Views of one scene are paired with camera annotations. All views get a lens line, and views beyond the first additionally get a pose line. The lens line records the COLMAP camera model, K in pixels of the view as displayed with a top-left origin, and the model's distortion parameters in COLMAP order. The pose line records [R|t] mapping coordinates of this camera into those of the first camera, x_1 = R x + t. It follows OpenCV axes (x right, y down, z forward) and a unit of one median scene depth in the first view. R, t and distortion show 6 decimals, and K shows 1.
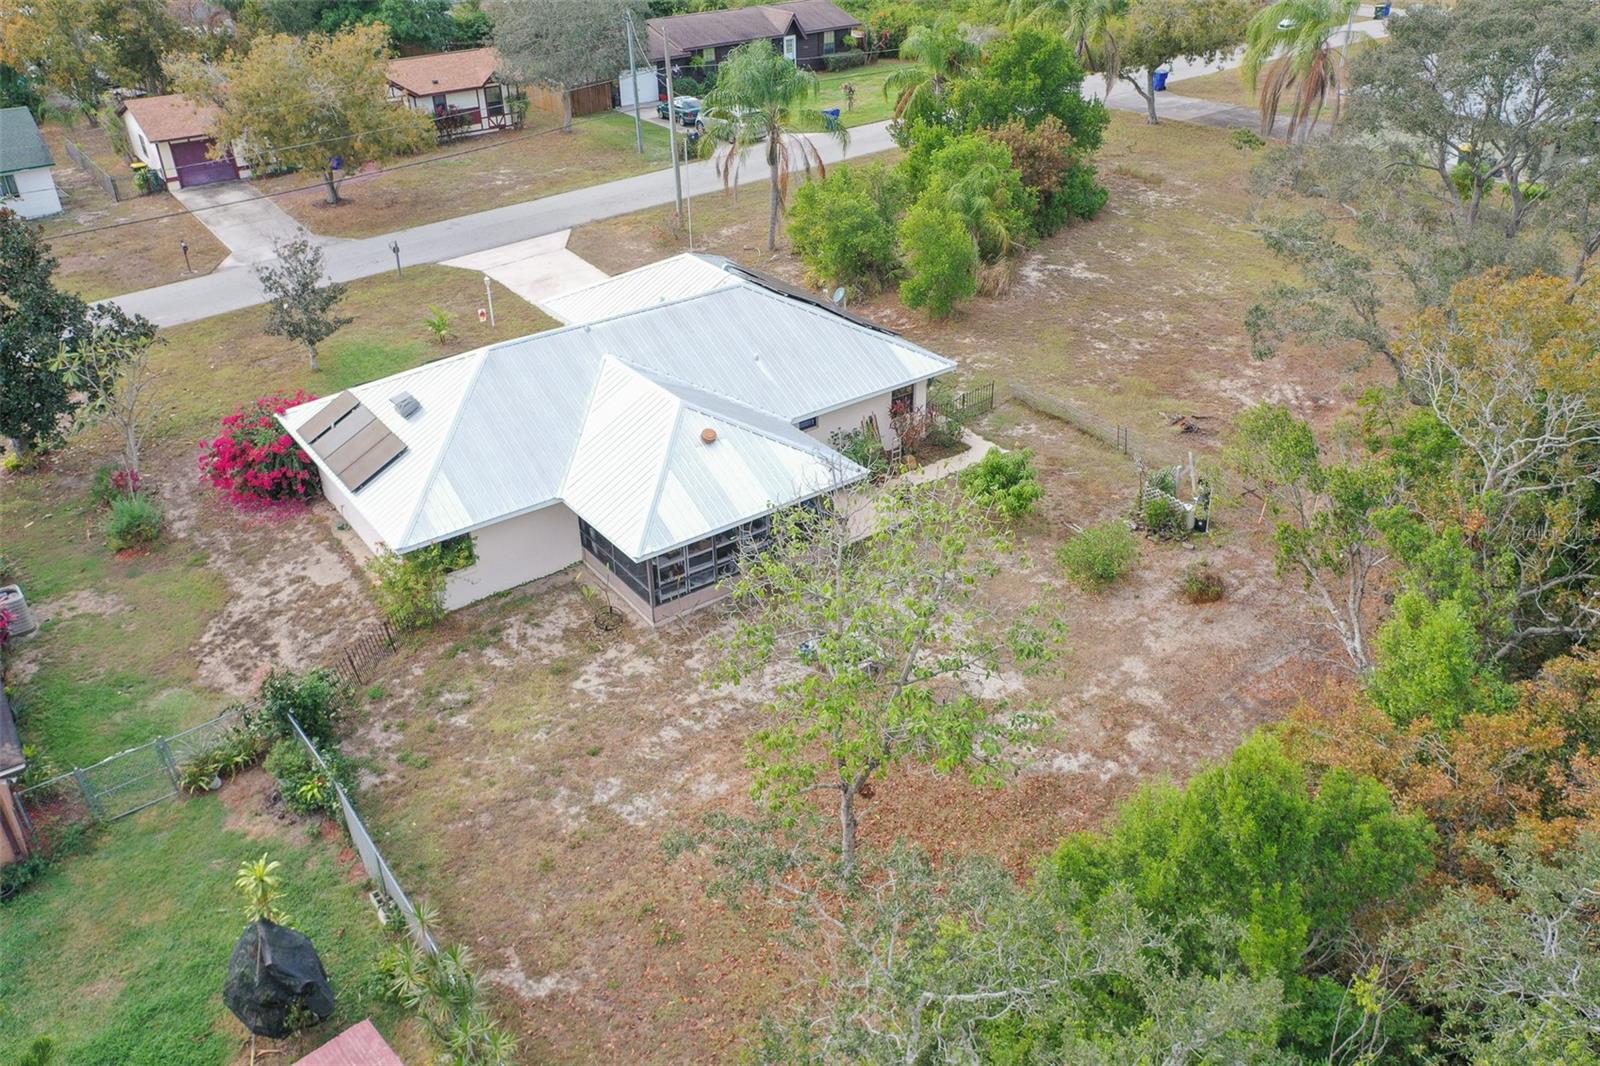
lens RADIAL K [[1267.0, 0, 805.3], [0, 1267.0, 531.3], [0, 0, 1]] dist [0.001669, 0.000870]
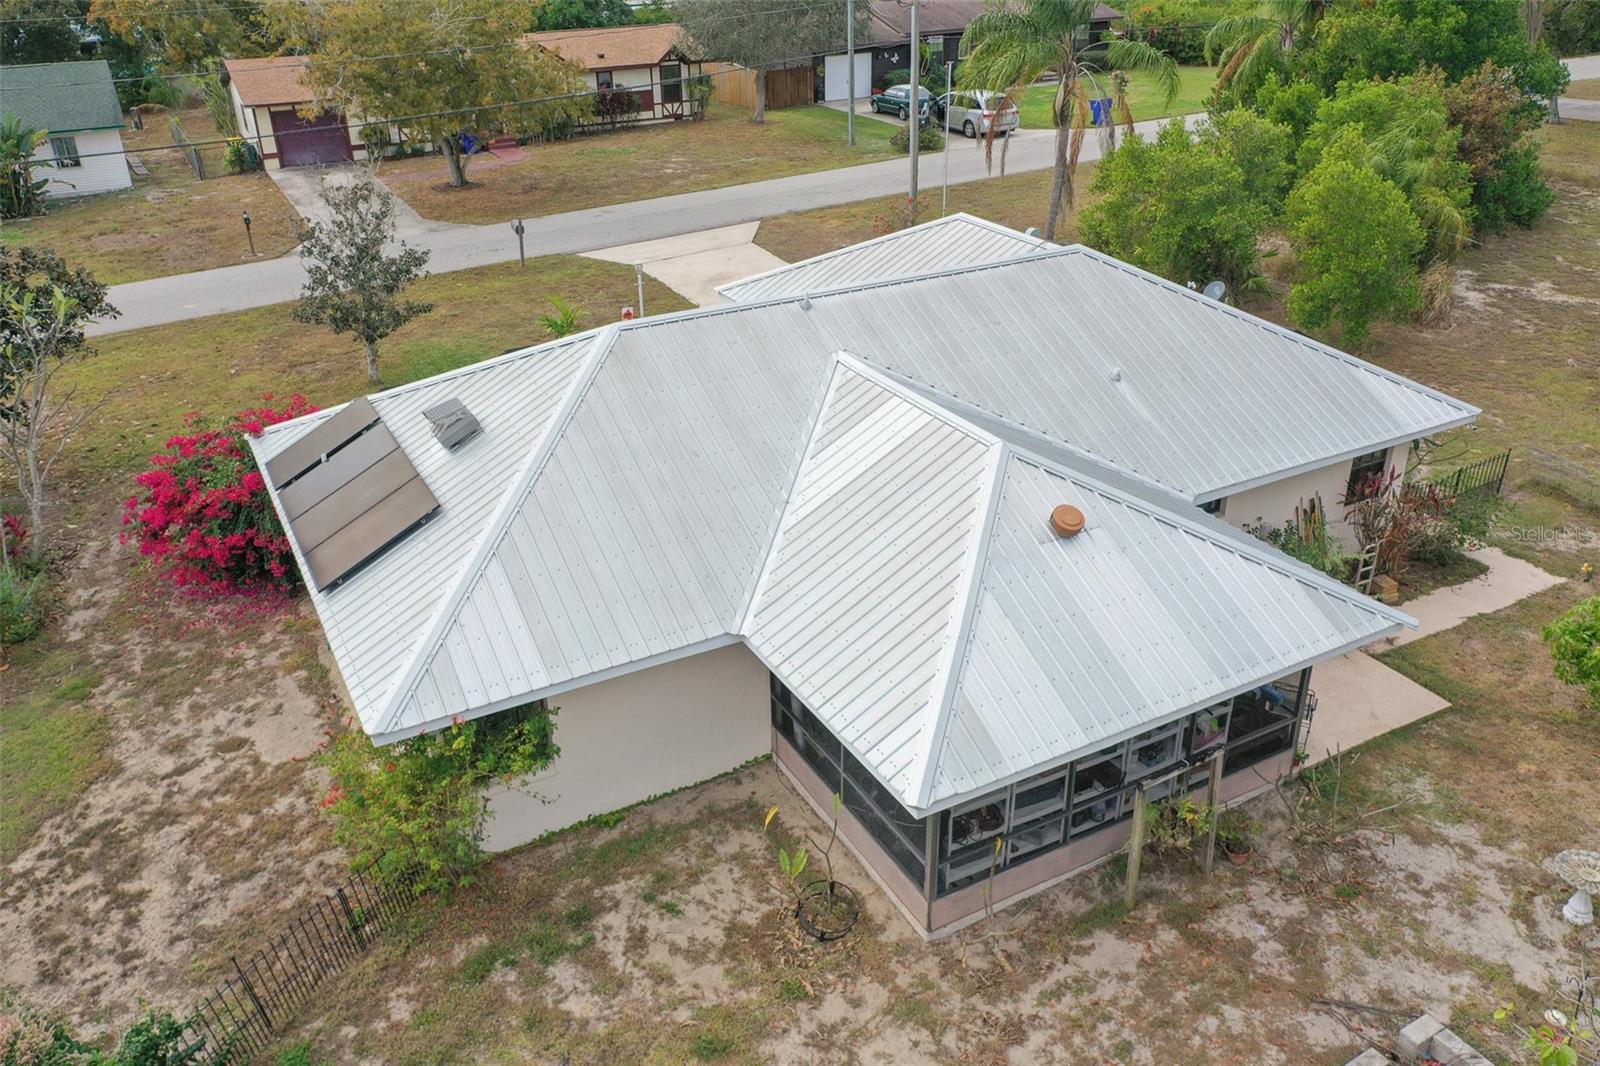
lens RADIAL K [[1267.0, 0, 805.3], [0, 1267.0, 531.3], [0, 0, 1]] dist [0.001669, 0.000870]
pose [[0.991367, 0.061100, -0.116008, -0.108045], [-0.067995, 0.996088, -0.056432, -0.036152], [0.112107, 0.063833, 0.991644, 0.493828]]
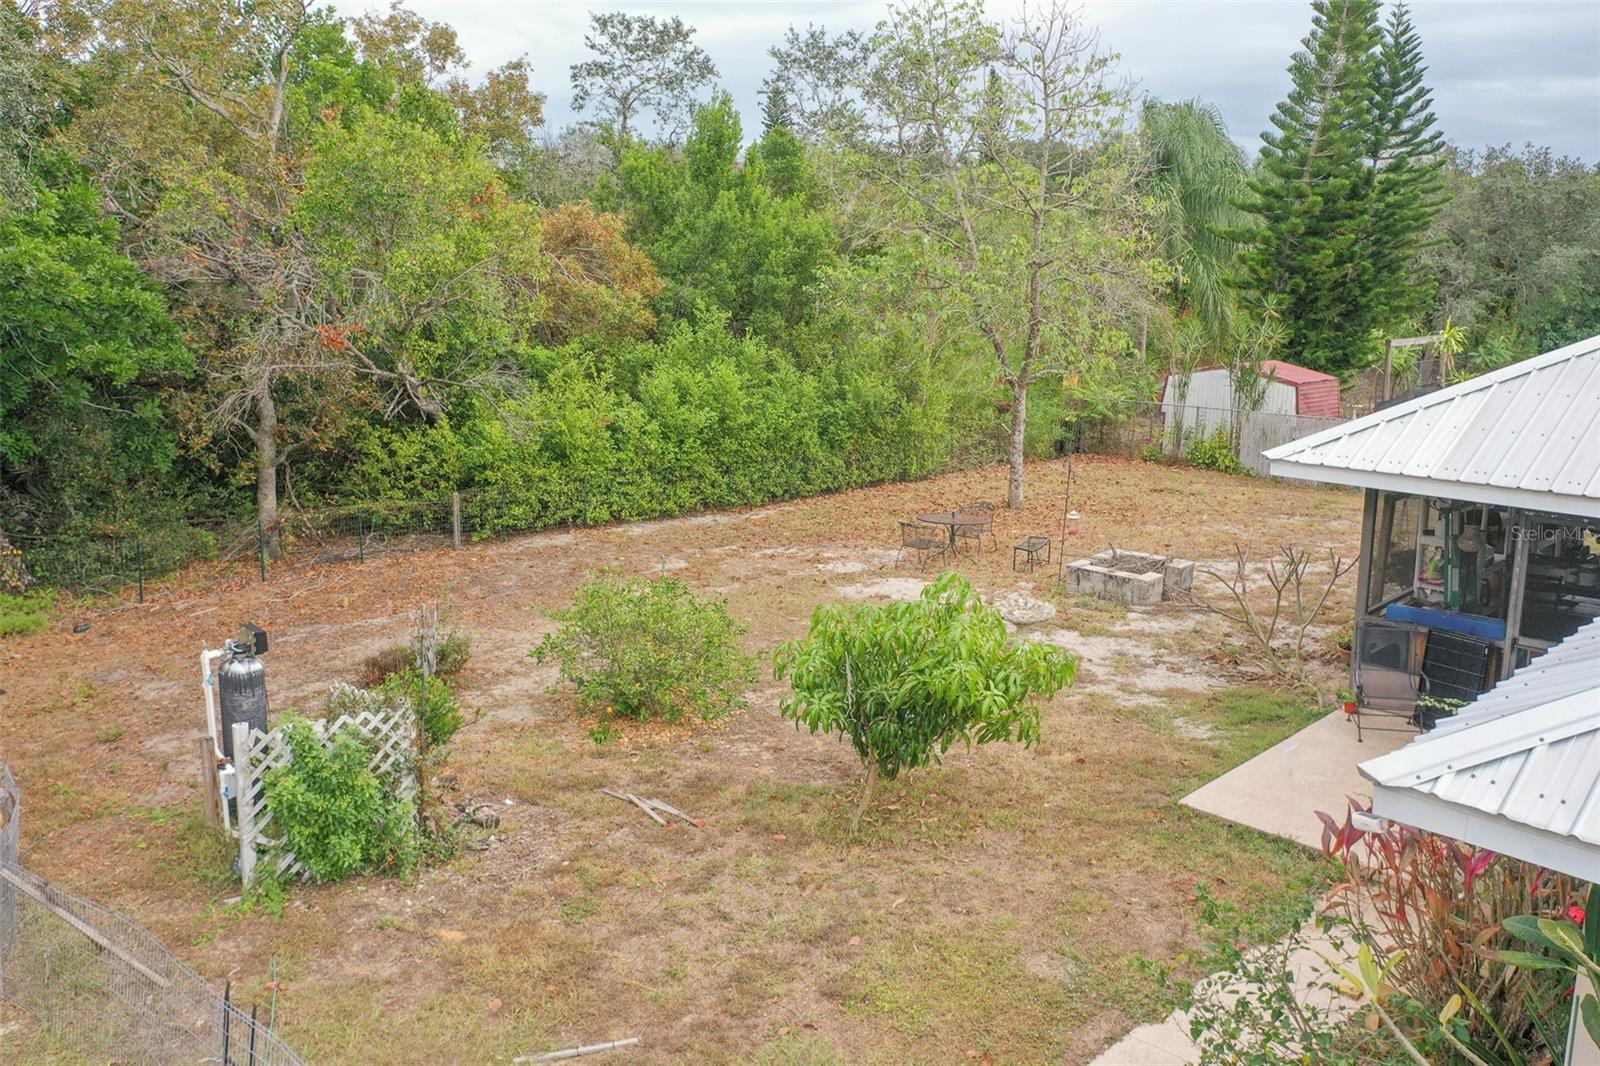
lens RADIAL K [[1267.0, 0, 805.3], [0, 1267.0, 531.3], [0, 0, 1]] dist [0.001669, 0.000870]
pose [[-0.992586, 0.045925, -0.112534, 0.213531], [-0.045050, 0.720914, 0.691558, -0.262647], [0.112887, 0.691501, -0.713501, 1.193112]]
